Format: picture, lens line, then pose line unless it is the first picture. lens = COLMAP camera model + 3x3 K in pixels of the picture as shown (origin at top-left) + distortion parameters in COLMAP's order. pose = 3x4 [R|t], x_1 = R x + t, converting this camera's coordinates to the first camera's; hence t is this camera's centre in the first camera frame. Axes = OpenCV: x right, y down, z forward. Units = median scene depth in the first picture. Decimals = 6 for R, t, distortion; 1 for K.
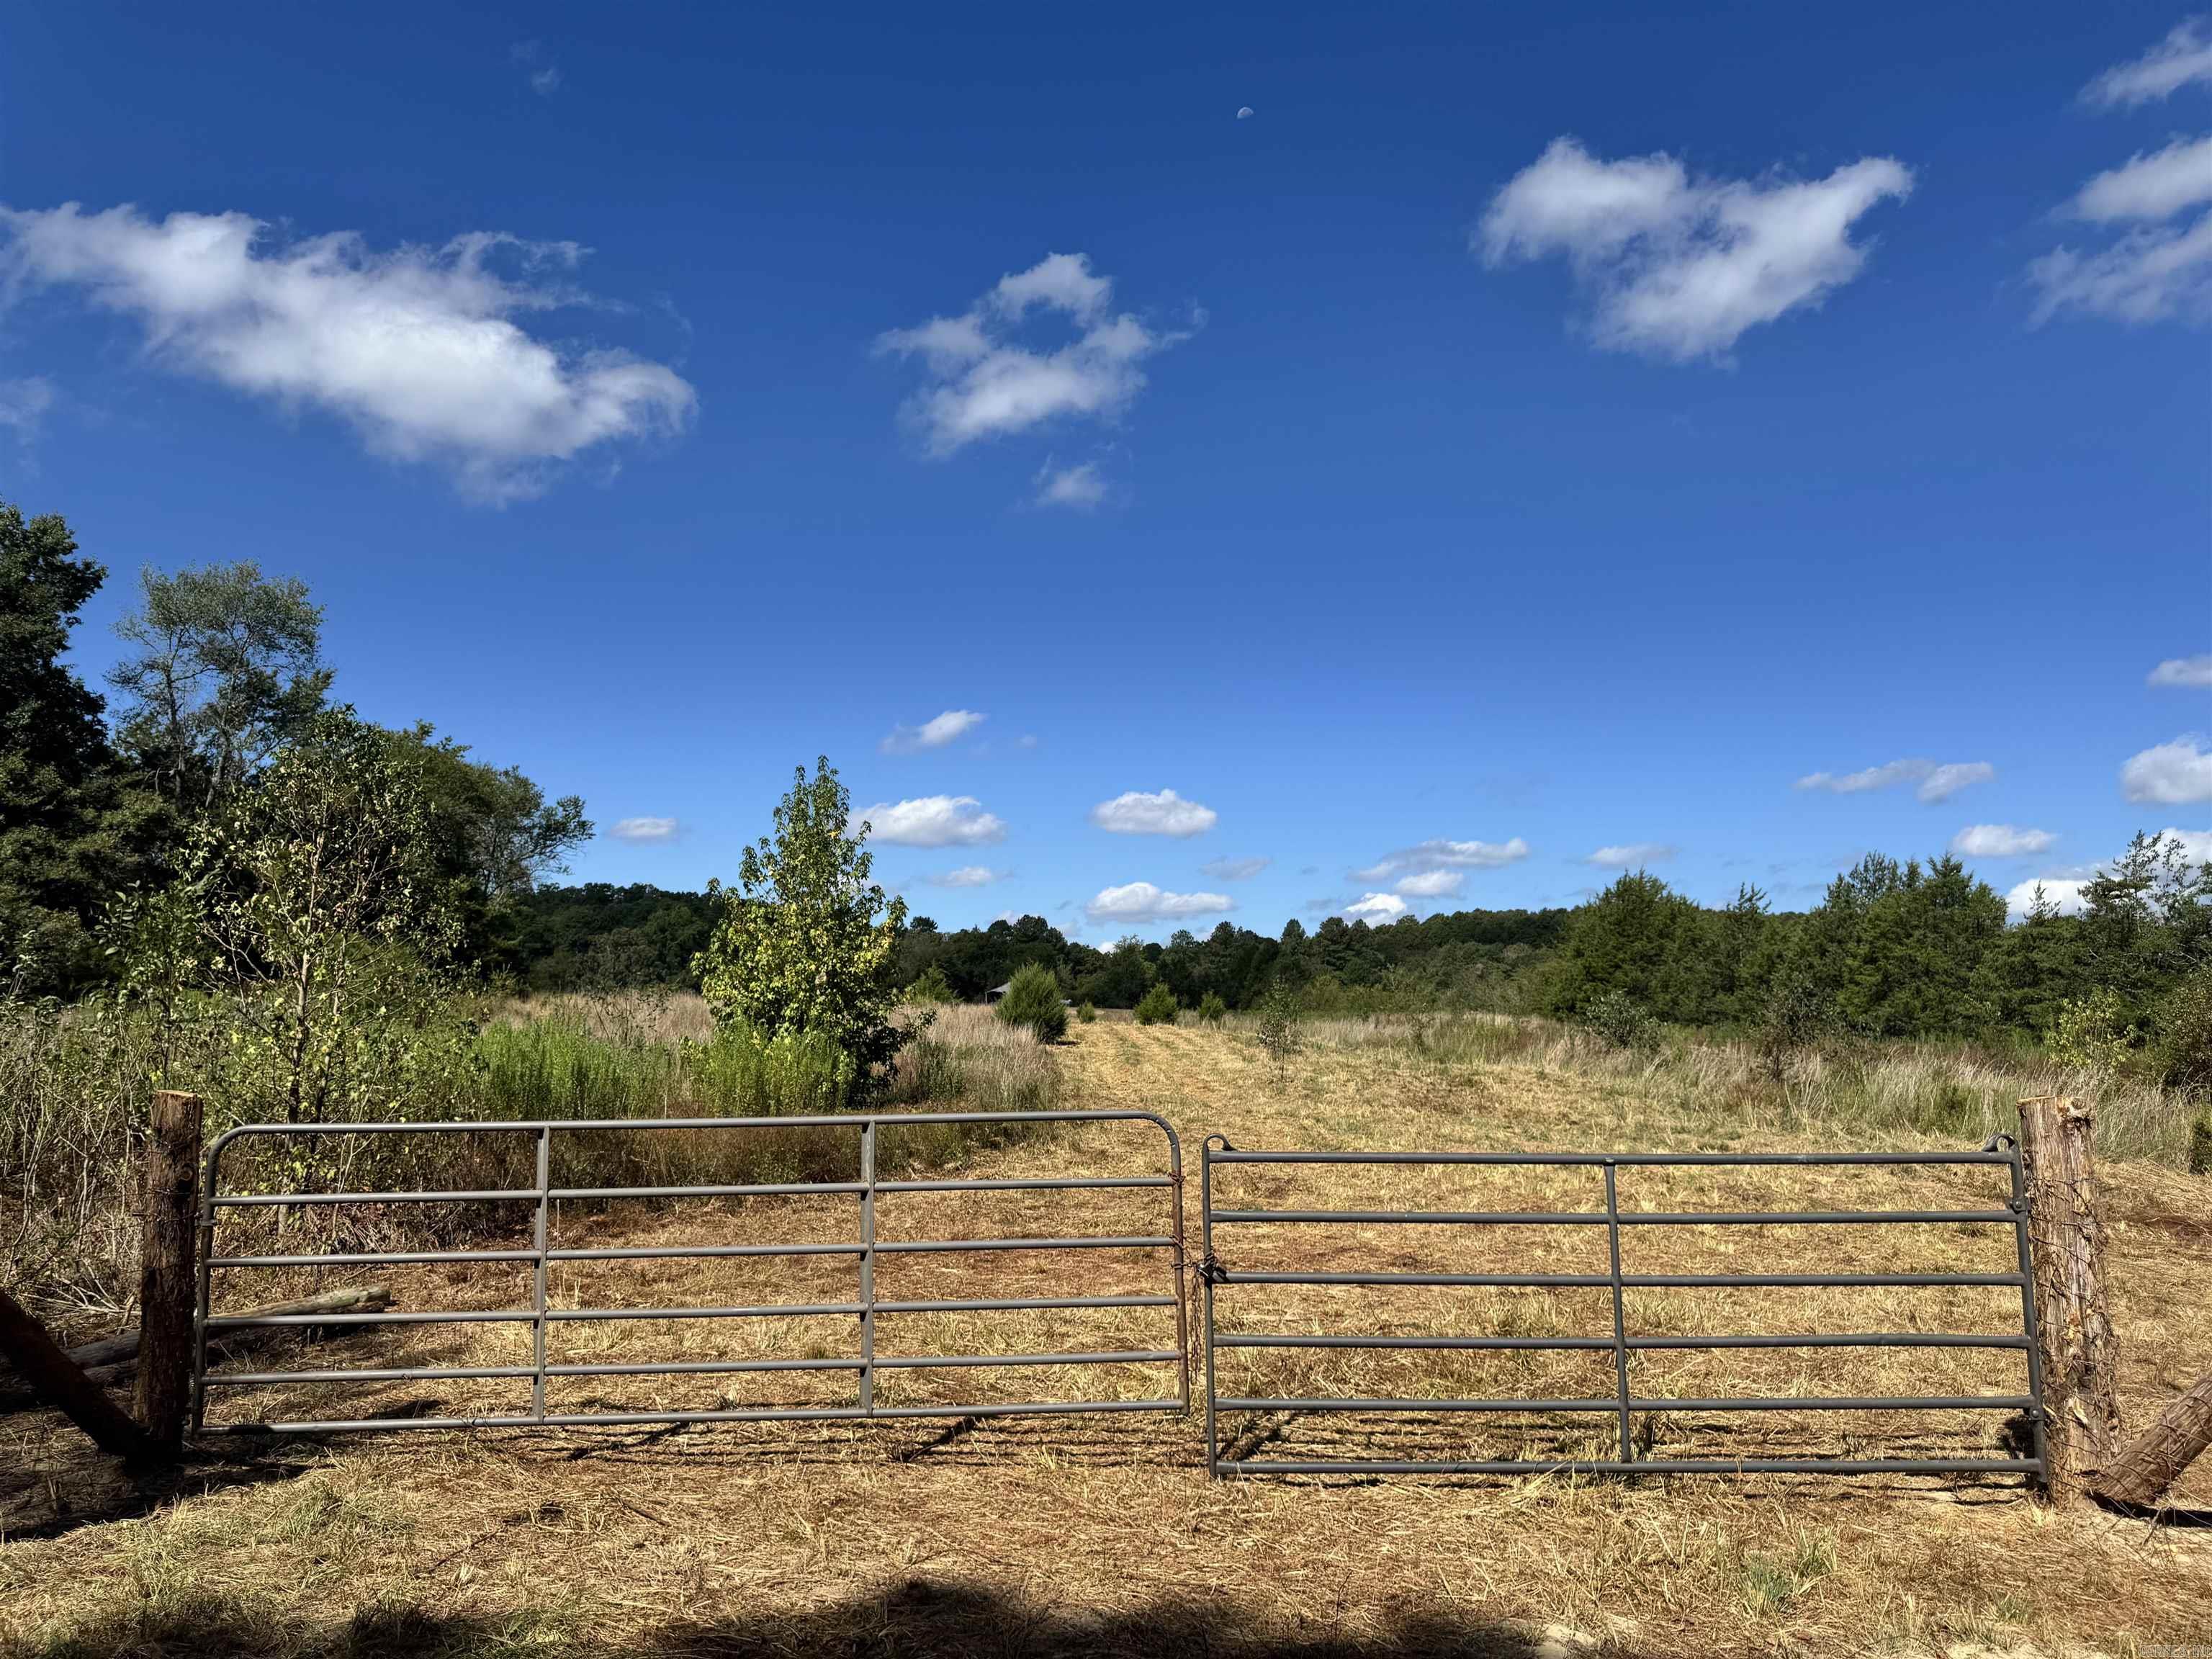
lens RADIAL K [[1581.4, 0, 1102.7], [0, 1581.4, 818.4], [0, 0, 1]] dist [0.005167, 0.014223]
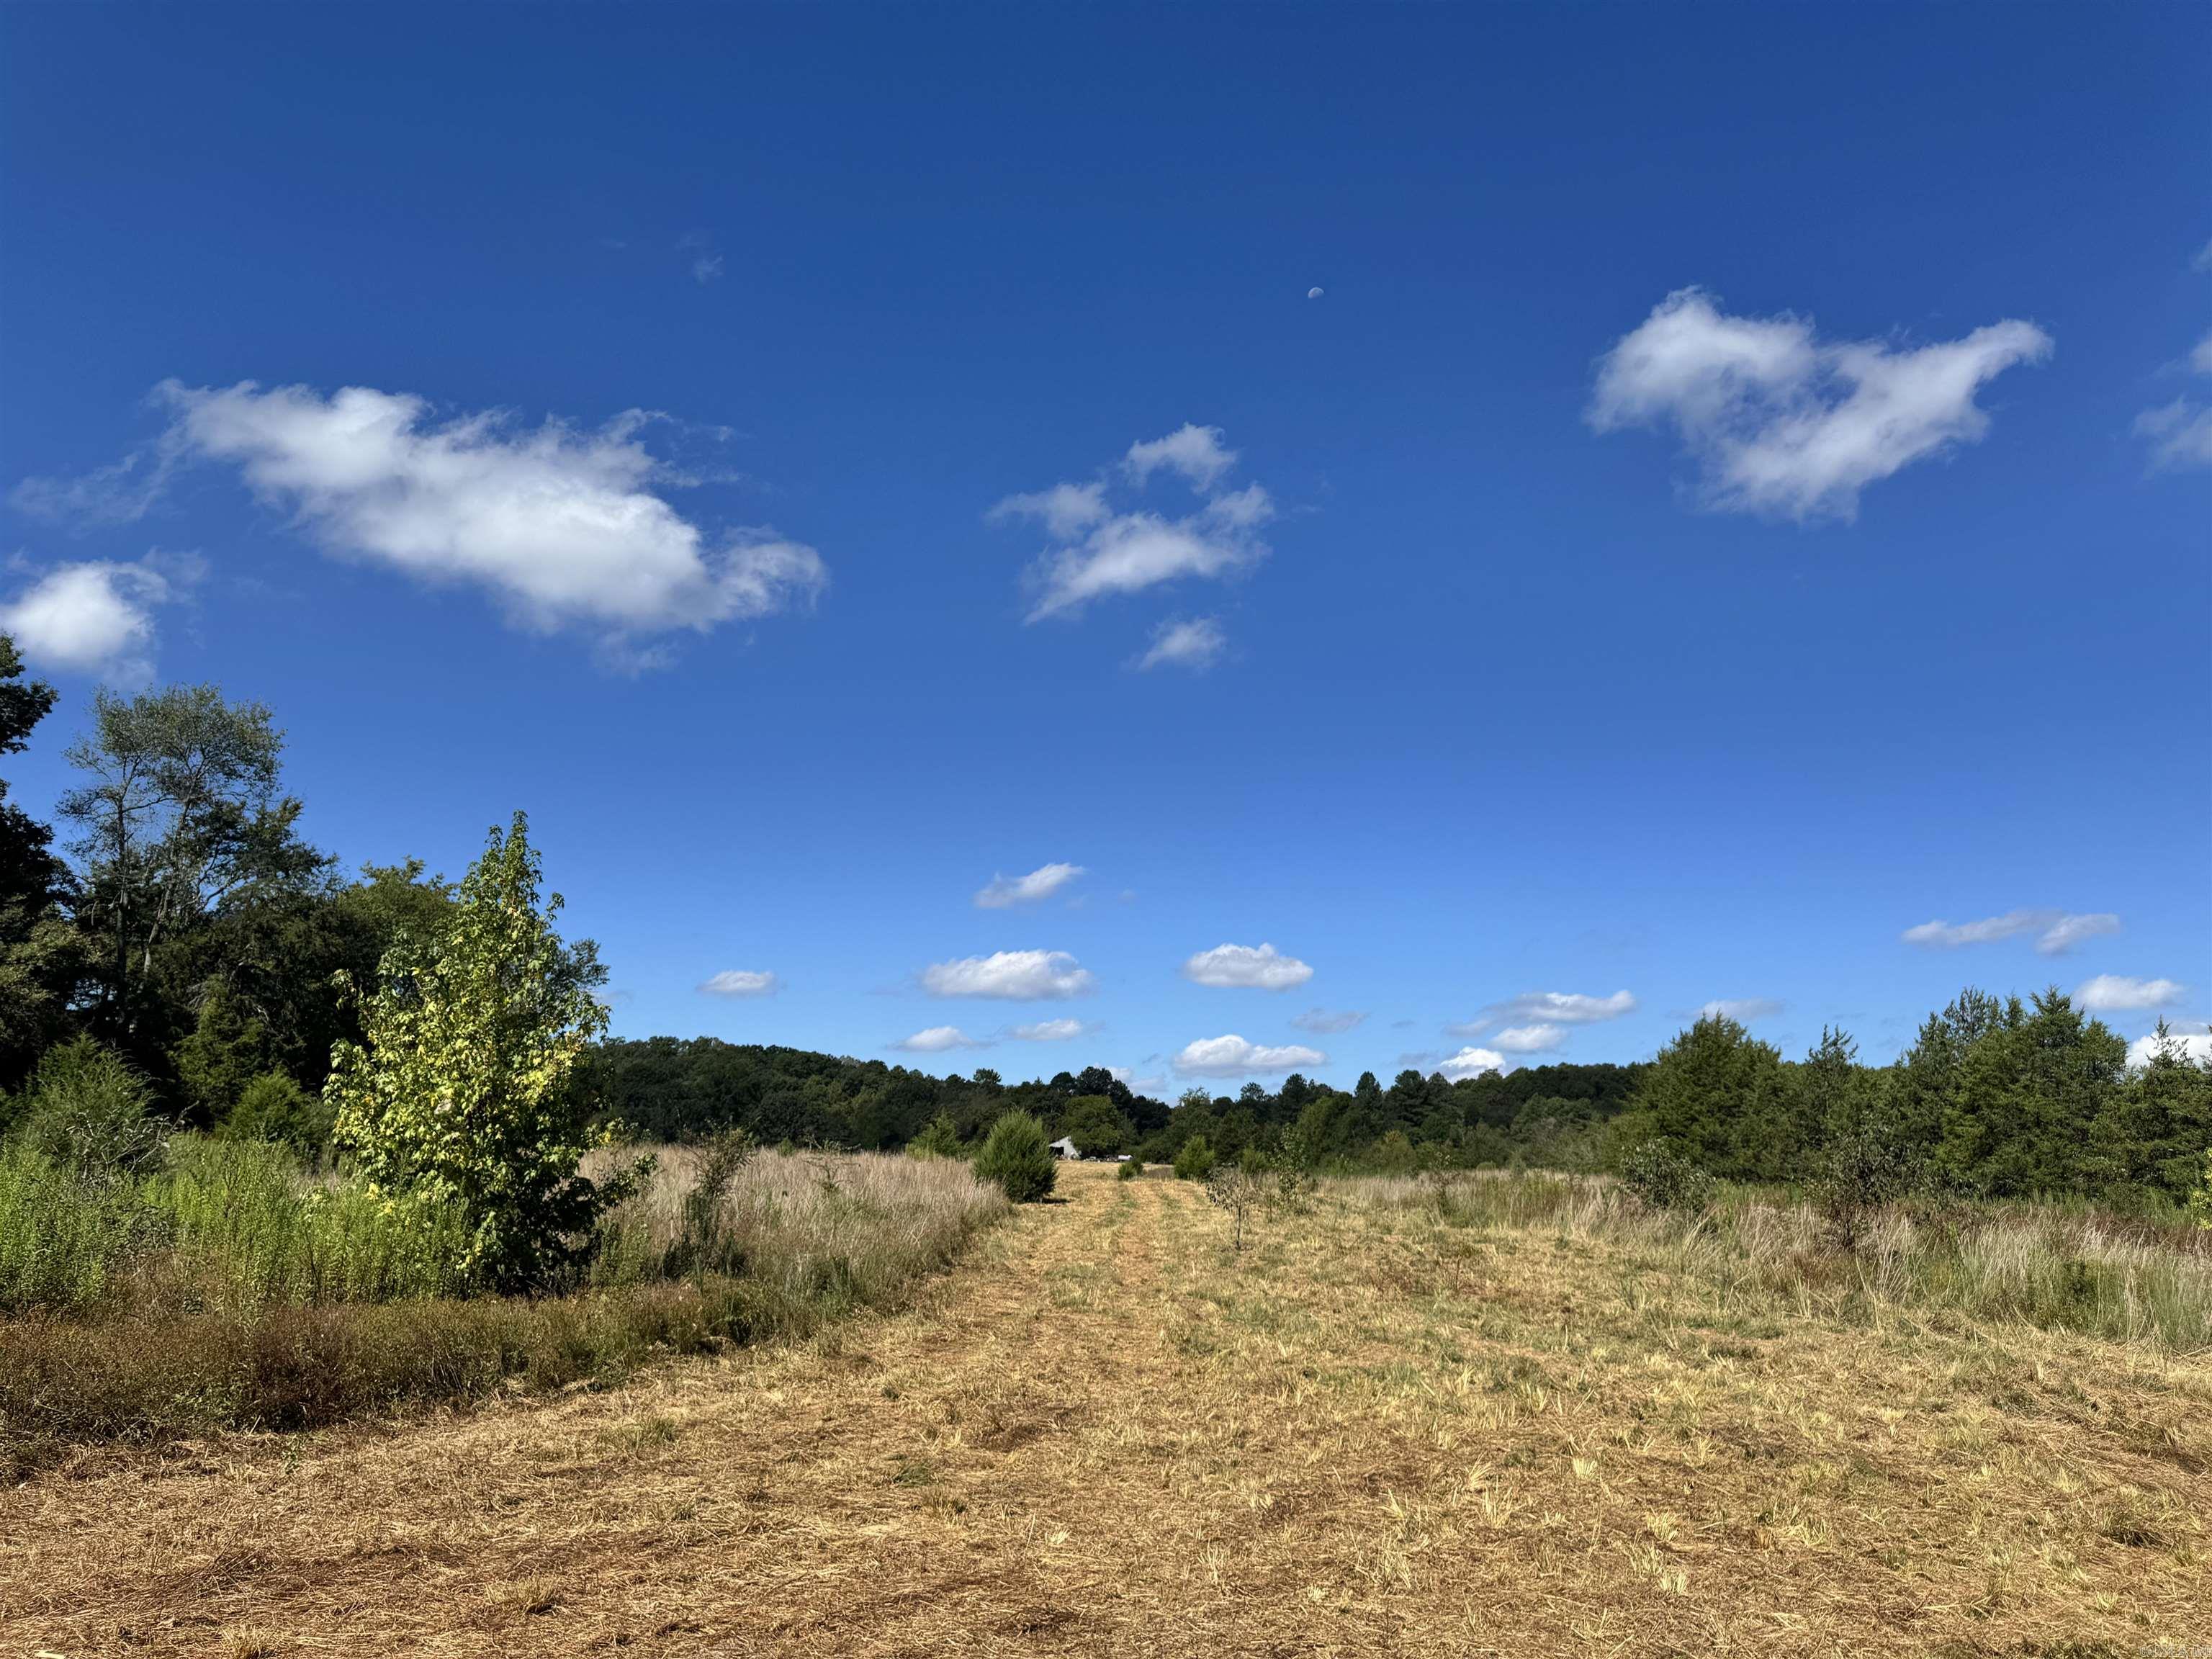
lens RADIAL K [[1507.1, 0, 1145.7], [0, 1507.1, 817.6], [0, 0, 1]] dist [0.061870, -0.074623]
pose [[0.999016, -0.008365, -0.043549, 0.066072], [0.003630, 0.994180, -0.107675, 0.018667], [0.044196, 0.107411, 0.993232, 0.123764]]
